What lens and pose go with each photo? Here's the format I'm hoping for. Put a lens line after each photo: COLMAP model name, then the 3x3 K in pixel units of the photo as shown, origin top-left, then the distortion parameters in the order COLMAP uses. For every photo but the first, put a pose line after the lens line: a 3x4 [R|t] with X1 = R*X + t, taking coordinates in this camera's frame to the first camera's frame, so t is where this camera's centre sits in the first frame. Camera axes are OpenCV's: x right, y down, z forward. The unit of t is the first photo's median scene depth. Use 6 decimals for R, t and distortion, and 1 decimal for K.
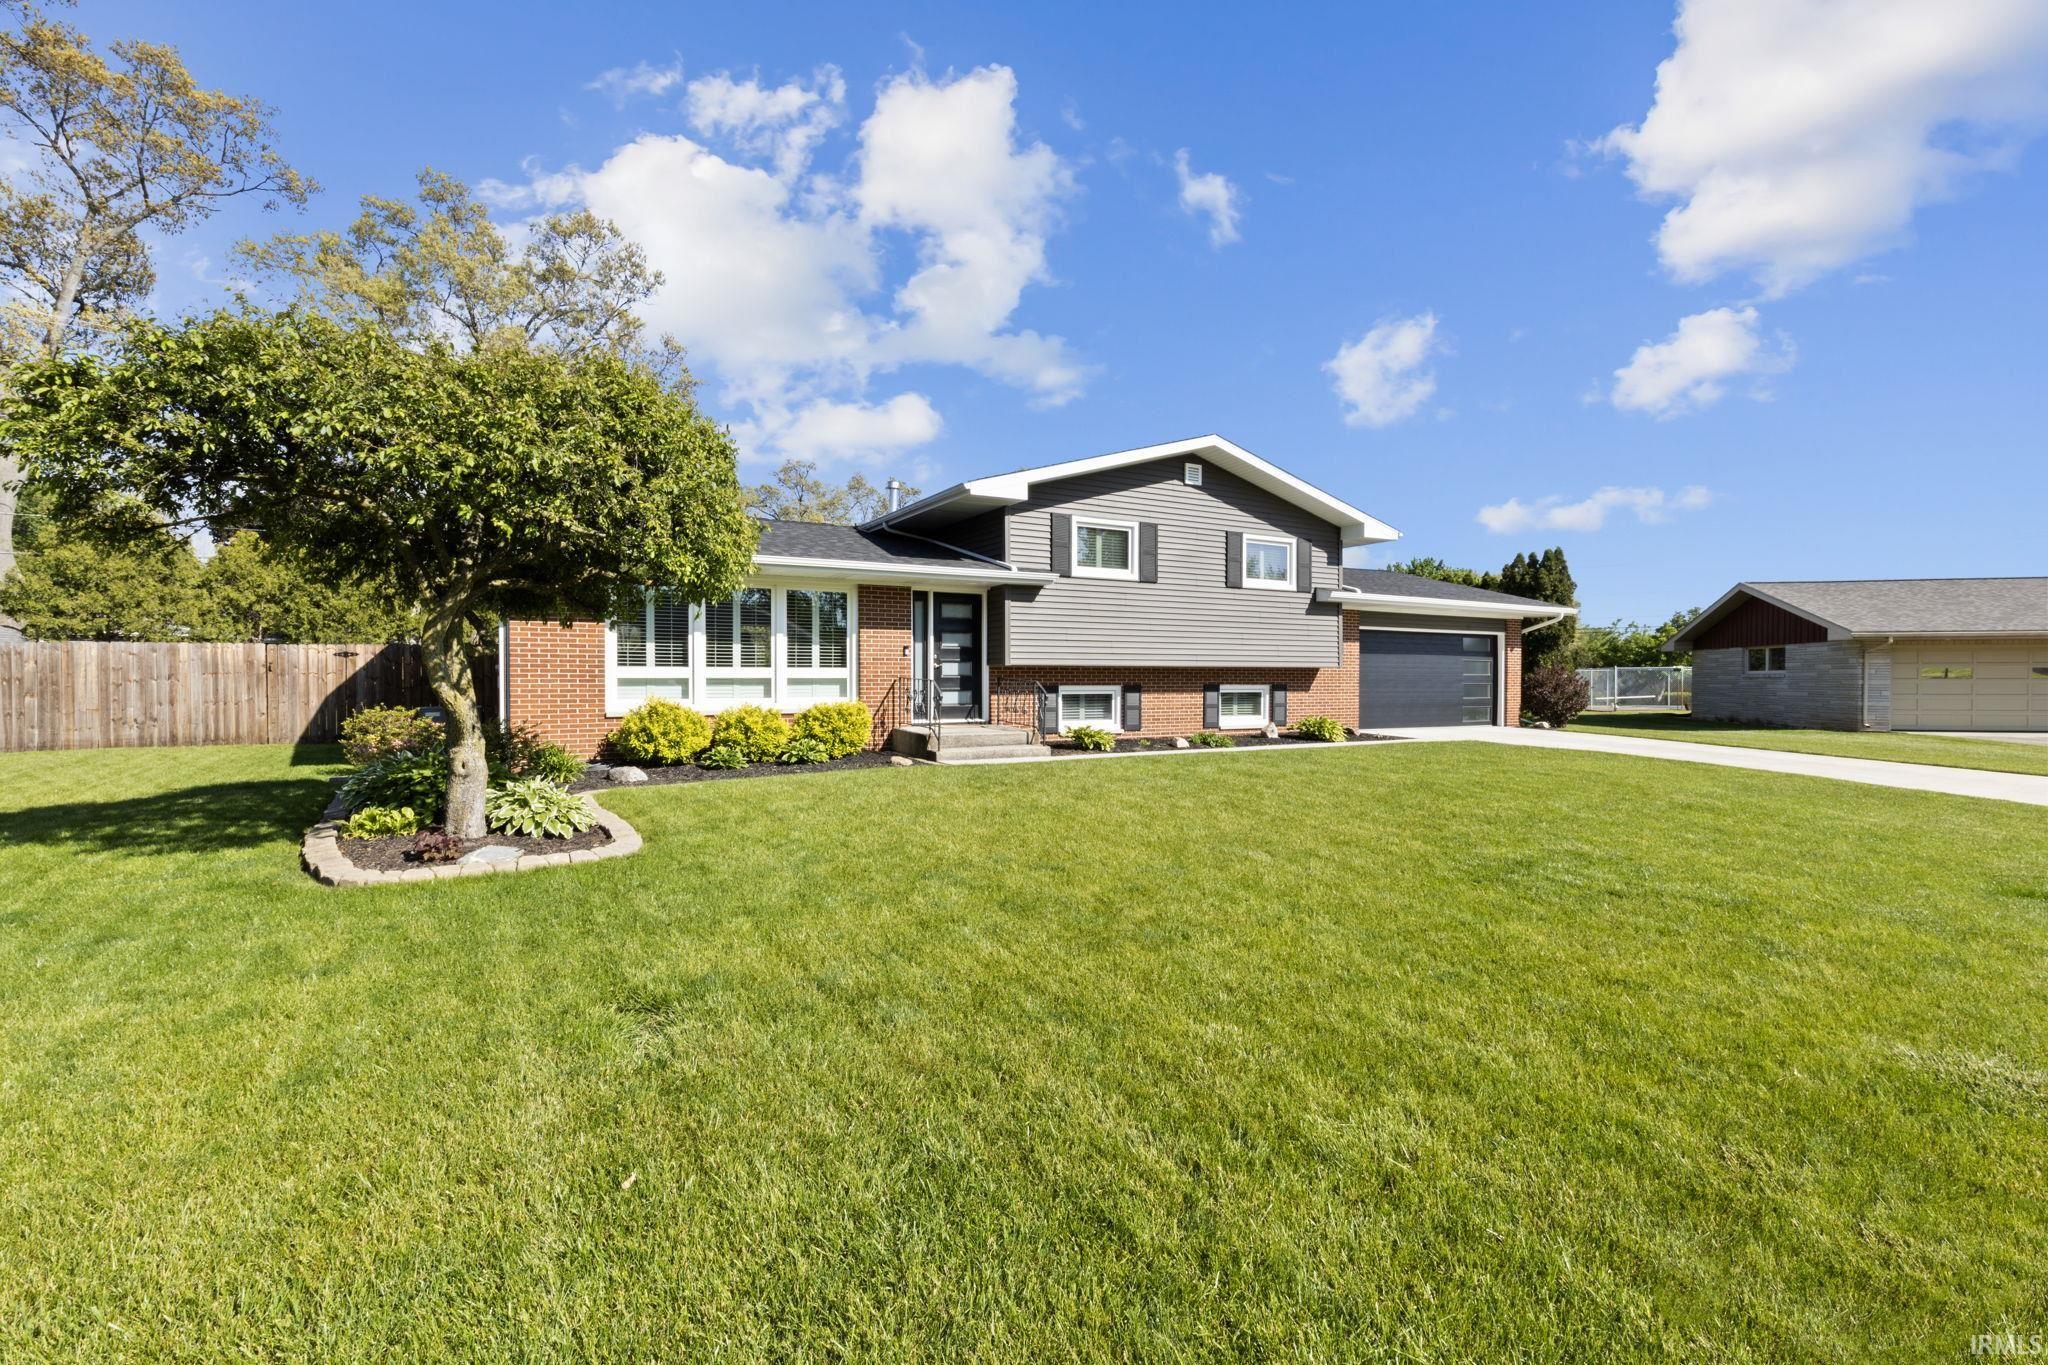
lens RADIAL K [[921.9, 0, 1023.1], [0, 921.9, 689.6], [0, 0, 1]] dist [0.010335, -0.000585]
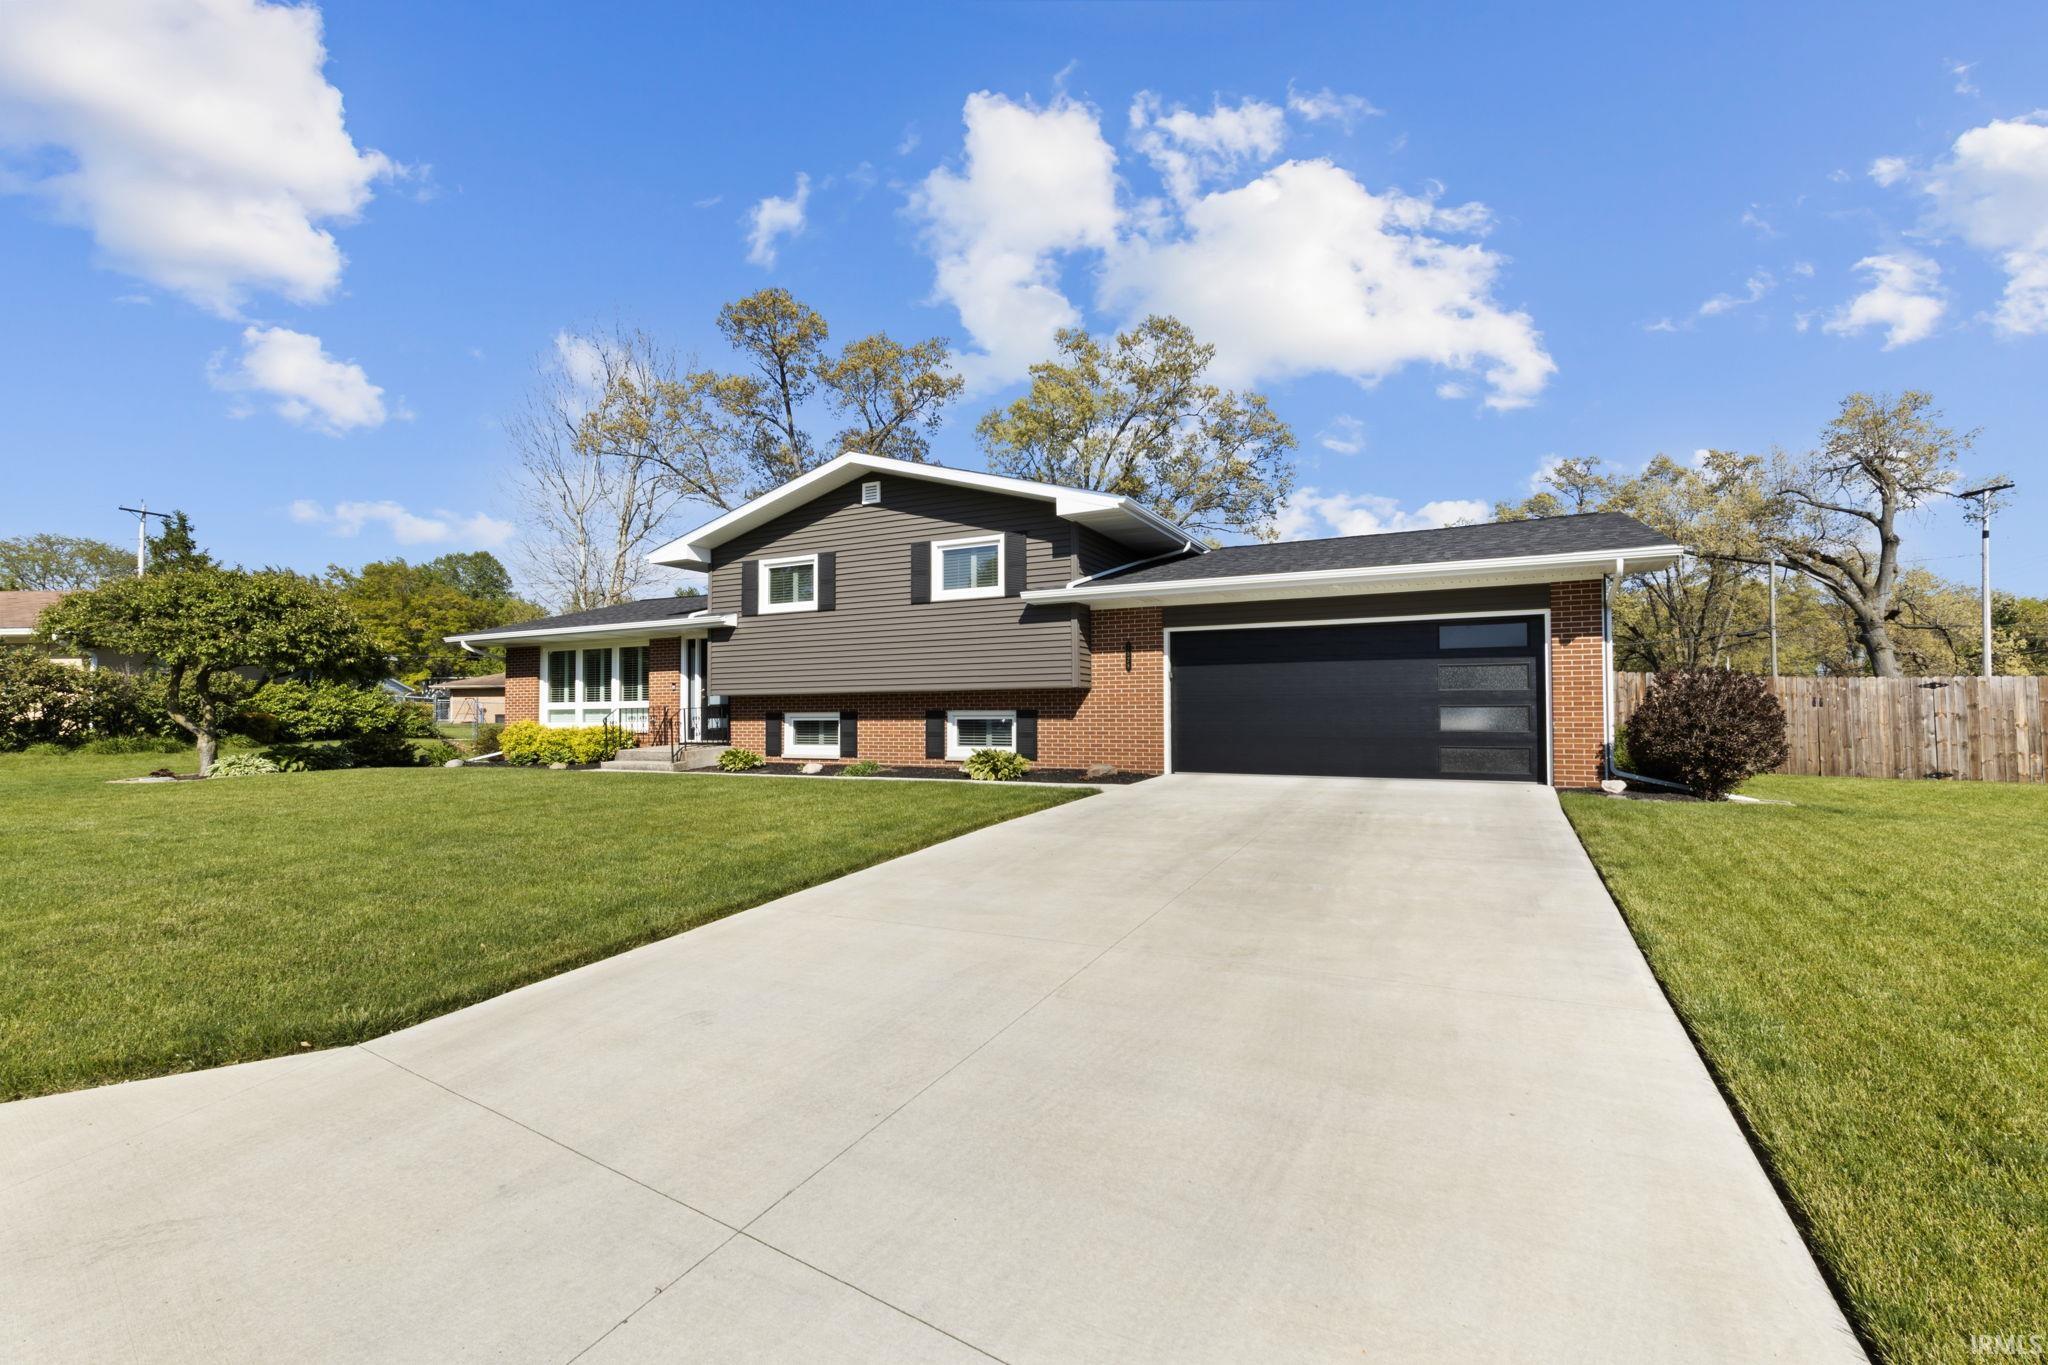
lens RADIAL K [[934.9, 0, 1023.5], [0, 934.9, 675.1], [0, 0, 1]] dist [0.010091, -0.000179]
pose [[0.533819, -0.032202, -0.844985, 1.064671], [0.003839, 0.999357, -0.035659, -0.007566], [0.845590, 0.015792, 0.533600, 0.603140]]
